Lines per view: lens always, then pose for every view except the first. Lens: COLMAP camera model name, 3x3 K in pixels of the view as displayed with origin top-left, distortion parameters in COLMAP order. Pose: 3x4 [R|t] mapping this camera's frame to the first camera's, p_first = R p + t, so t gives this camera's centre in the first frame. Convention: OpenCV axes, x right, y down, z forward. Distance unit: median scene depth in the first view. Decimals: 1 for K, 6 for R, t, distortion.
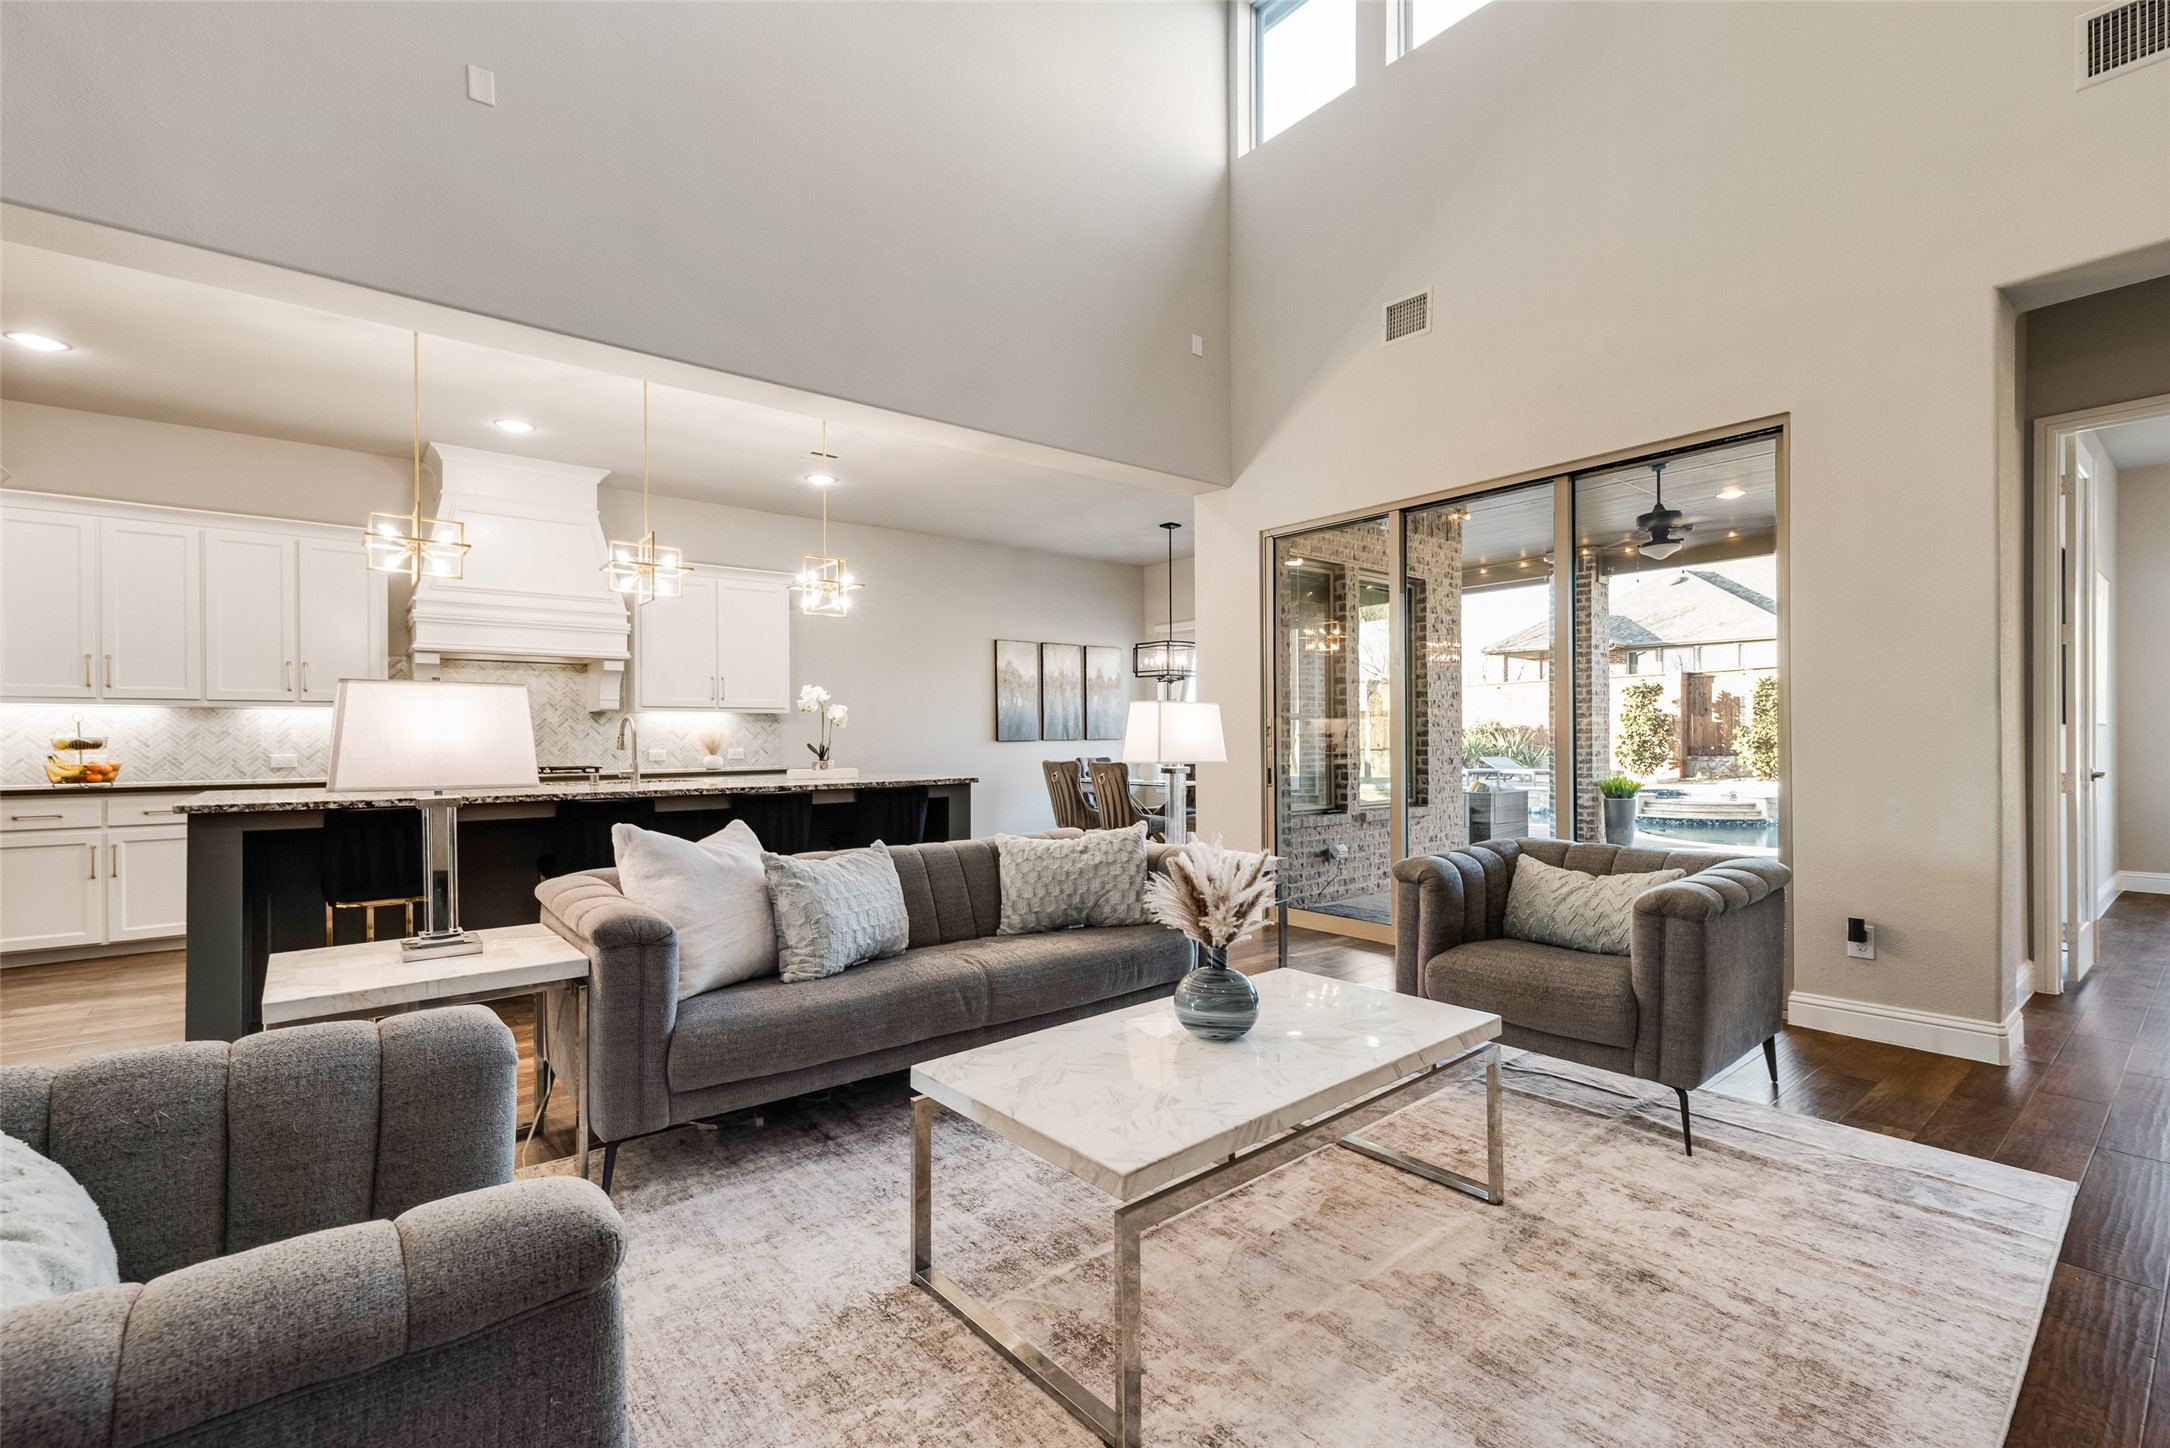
lens RADIAL K [[958.3, 0, 1089.8], [0, 958.3, 735.5], [0, 0, 1]] dist [-0.000652, -0.000040]
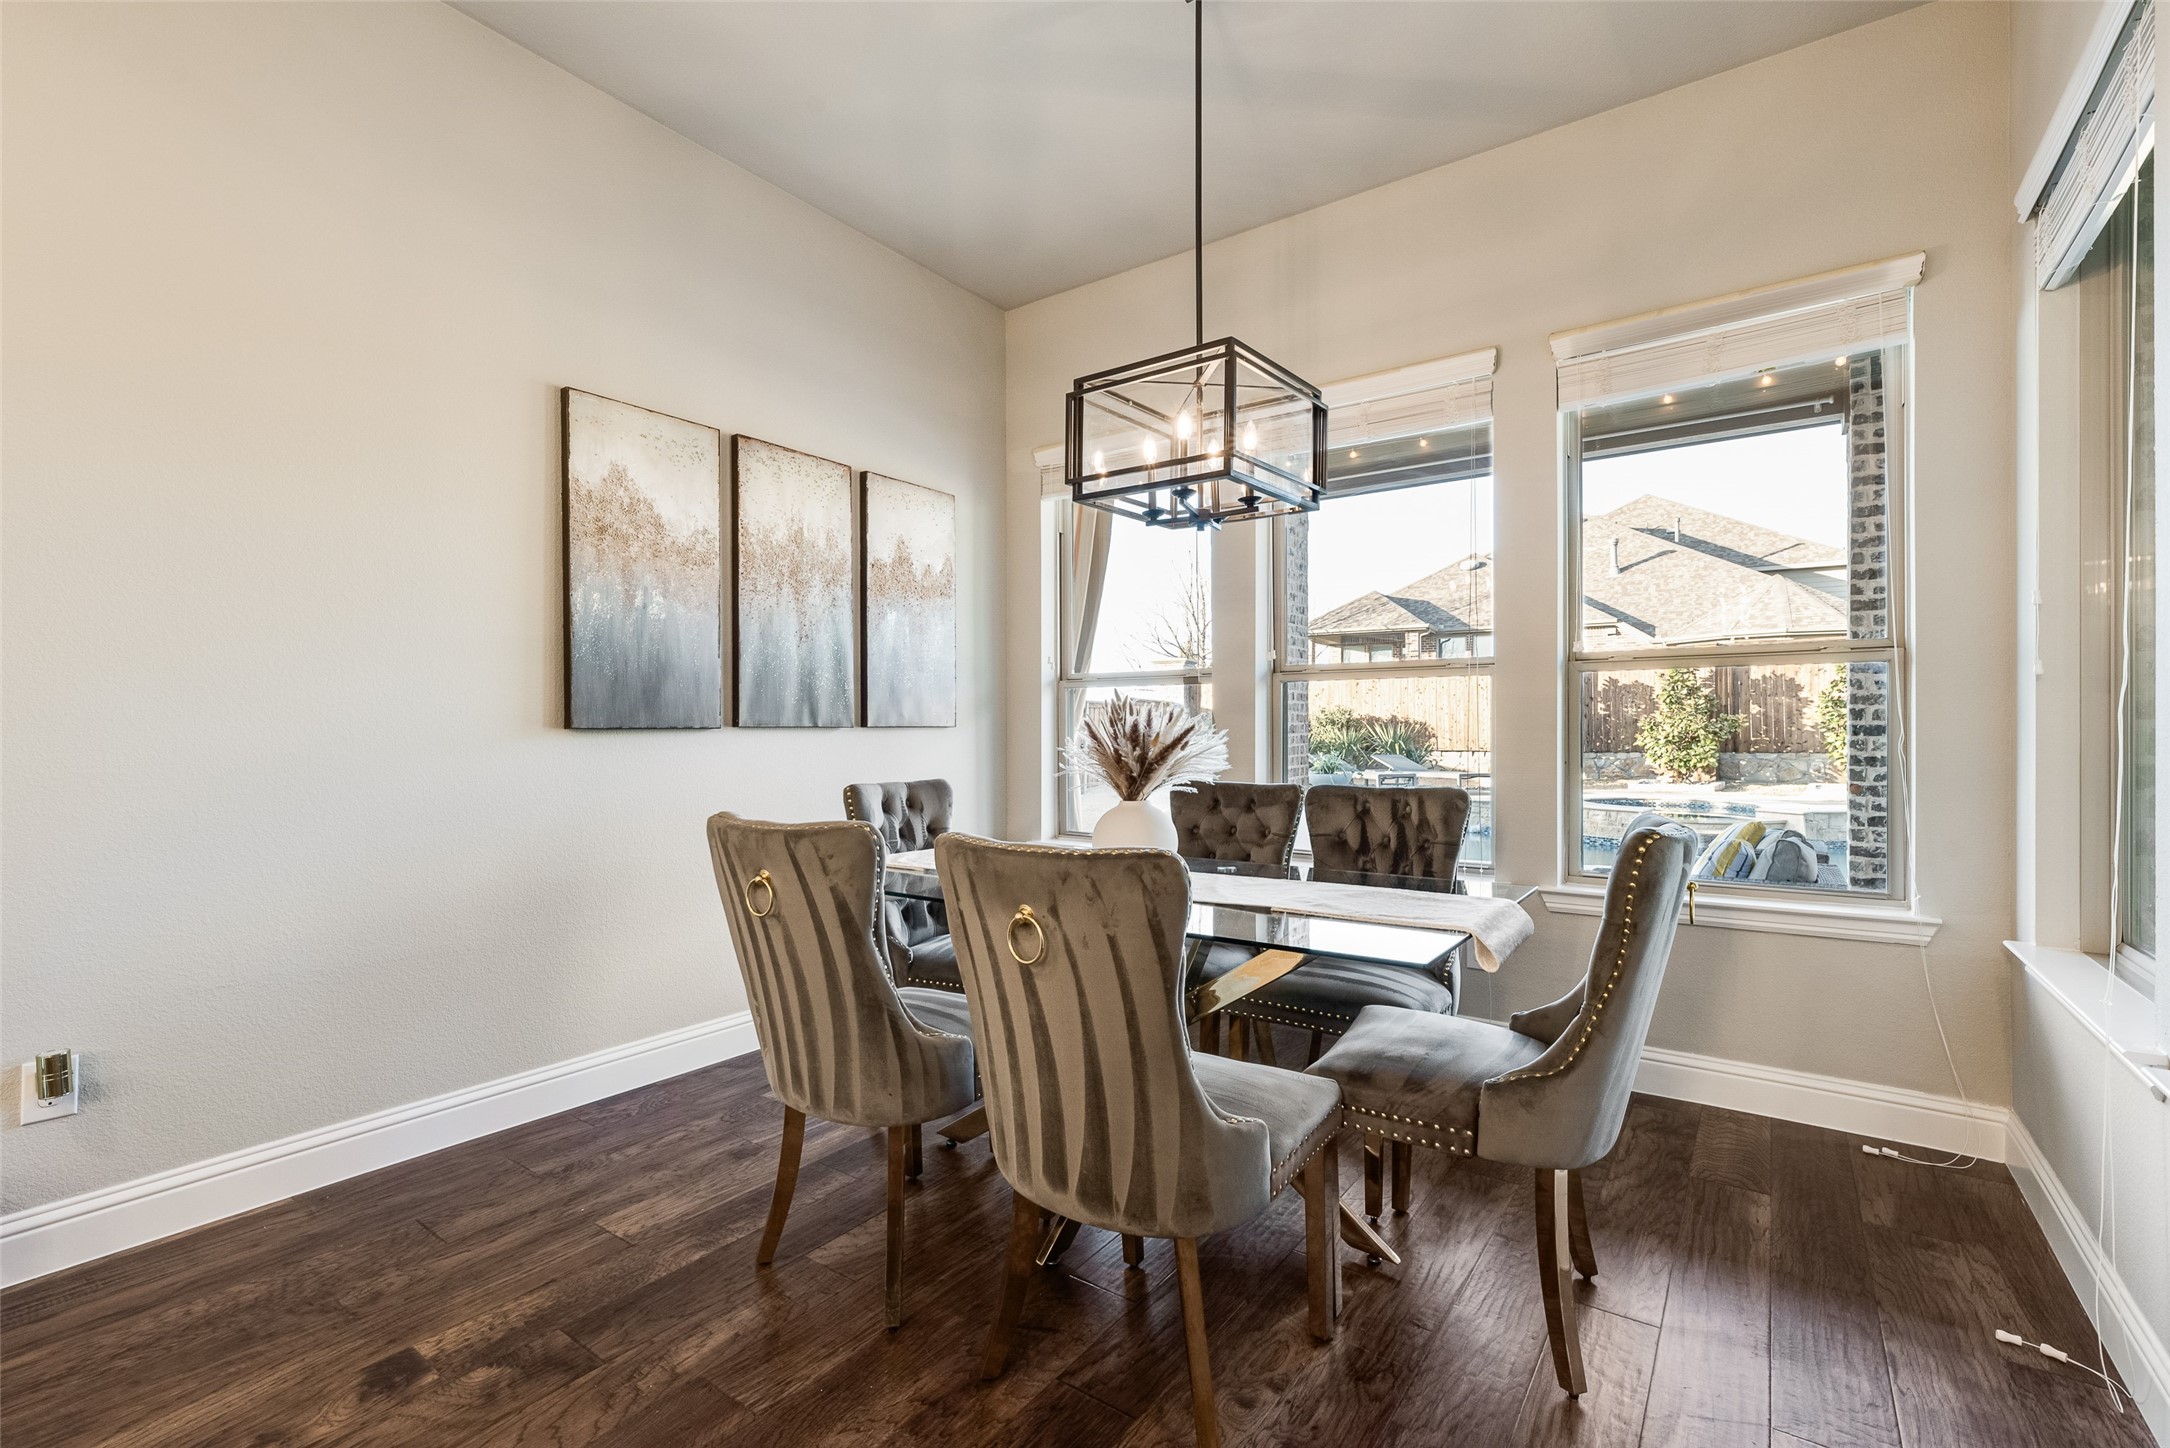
lens RADIAL K [[958.3, 0, 1089.8], [0, 958.3, 735.5], [0, 0, 1]] dist [-0.000652, -0.000040]
pose [[0.964488, 0.005467, 0.264069, -0.018453], [-0.008048, 0.999930, 0.008691, 0.003906], [-0.264003, -0.010508, 0.964465, 0.643342]]
